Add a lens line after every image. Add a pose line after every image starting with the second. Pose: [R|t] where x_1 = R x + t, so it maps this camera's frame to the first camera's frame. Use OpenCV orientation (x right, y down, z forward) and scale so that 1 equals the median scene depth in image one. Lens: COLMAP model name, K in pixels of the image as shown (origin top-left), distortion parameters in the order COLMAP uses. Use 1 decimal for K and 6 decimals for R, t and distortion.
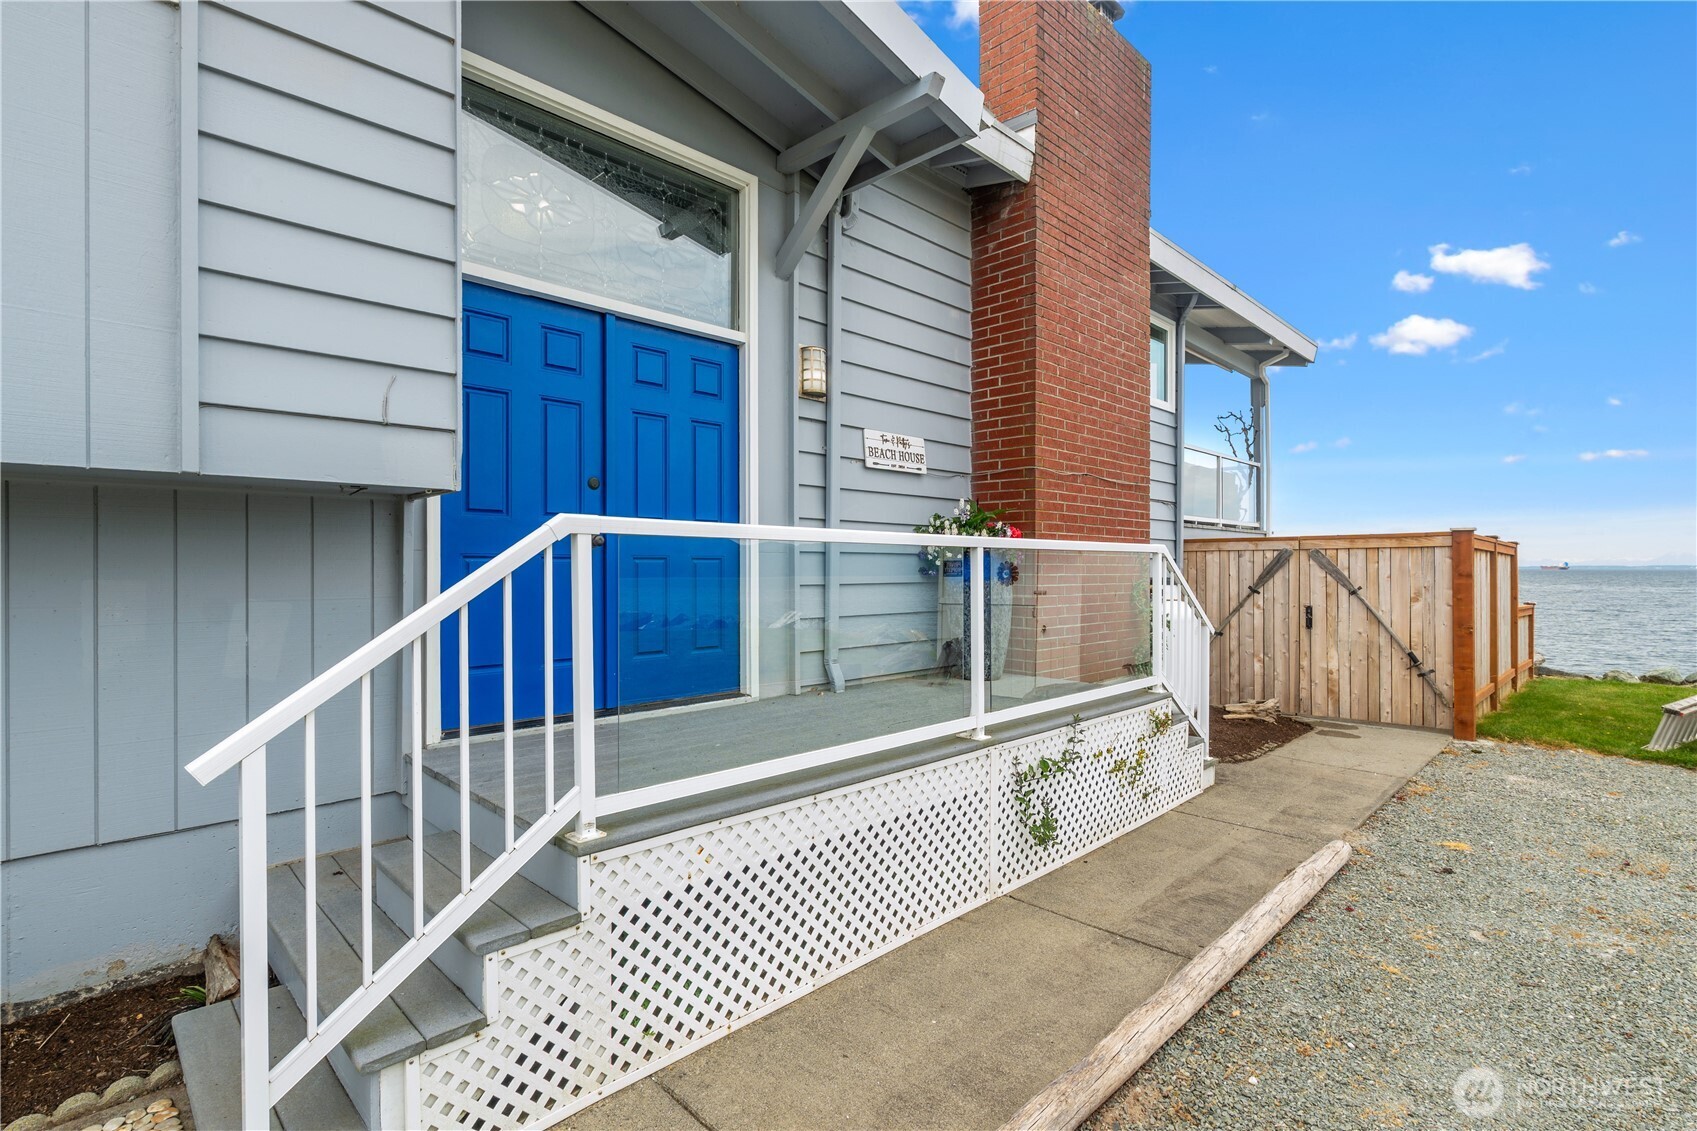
lens RADIAL K [[795.6, 0, 856.3], [0, 795.6, 543.2], [0, 0, 1]] dist [-0.003421, -0.000574]
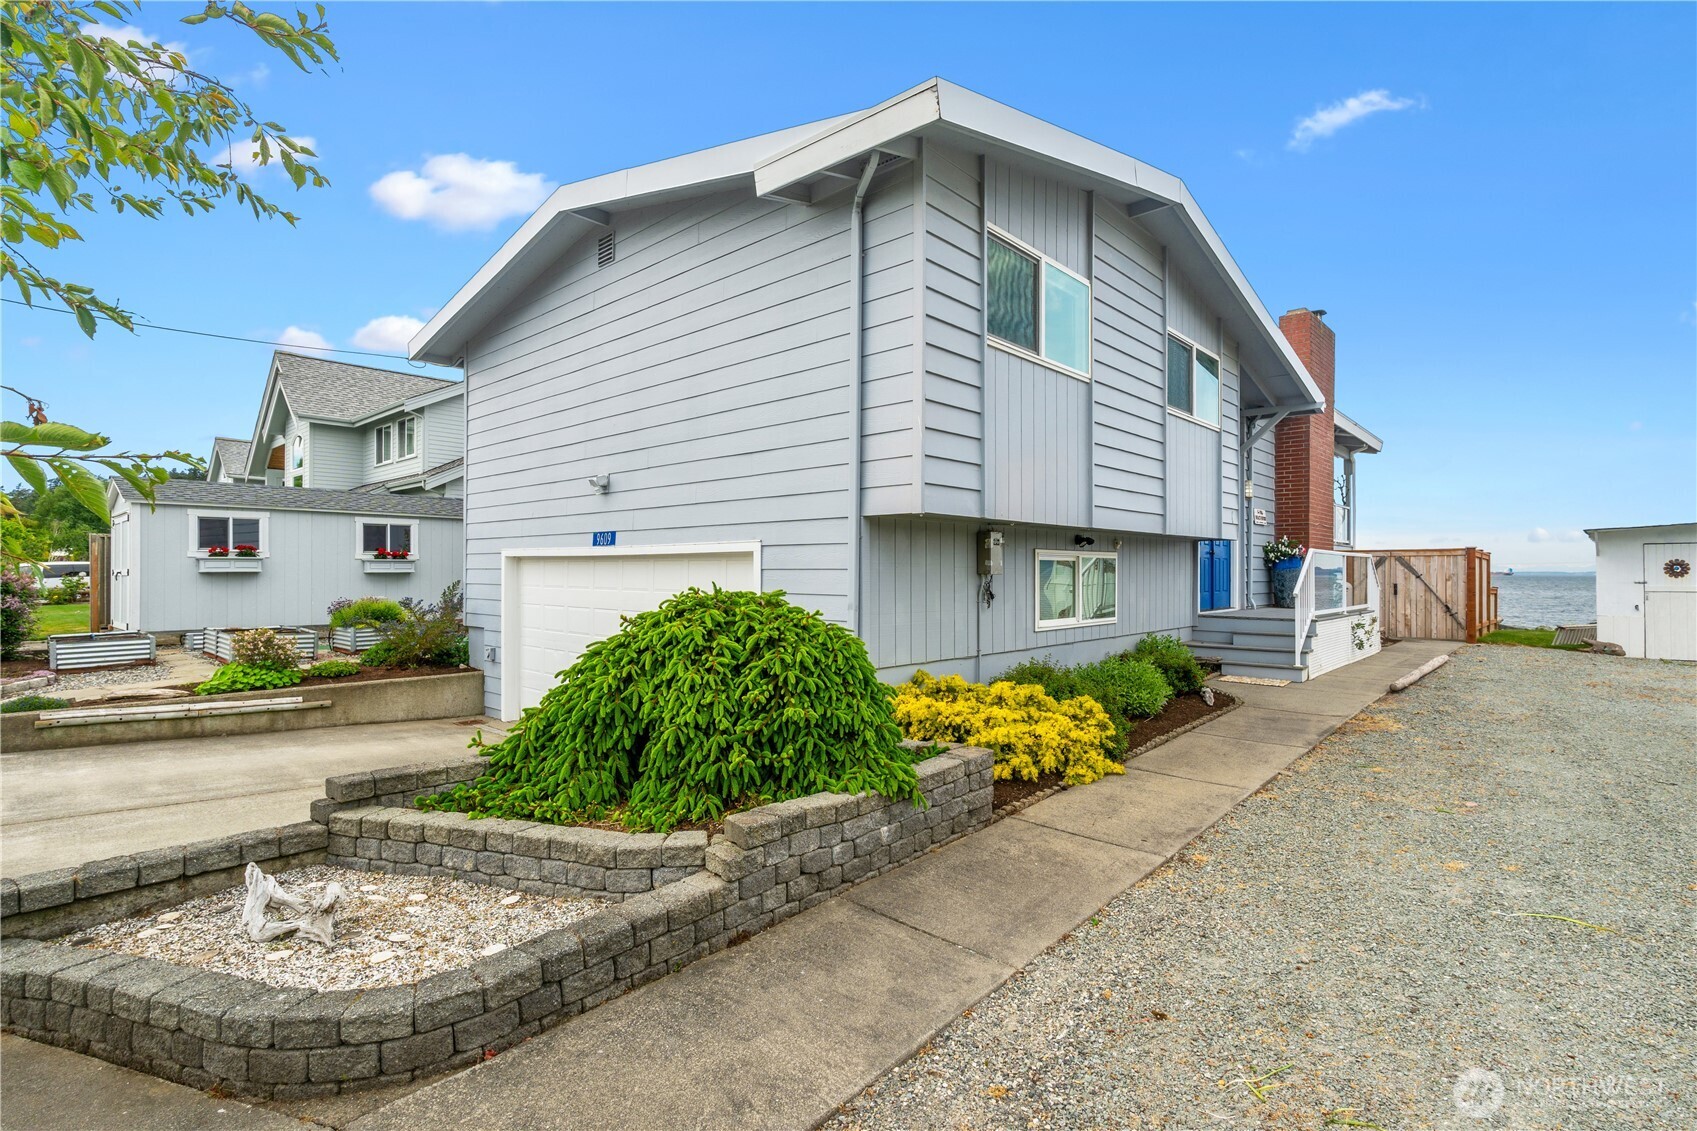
lens RADIAL K [[795.6, 0, 856.3], [0, 795.6, 543.2], [0, 0, 1]] dist [-0.003421, -0.000574]
pose [[0.999126, 0.008140, 0.040996, -0.953266], [-0.008123, 0.999967, -0.000574, -0.013788], [-0.040999, 0.000241, 0.999159, -1.043470]]
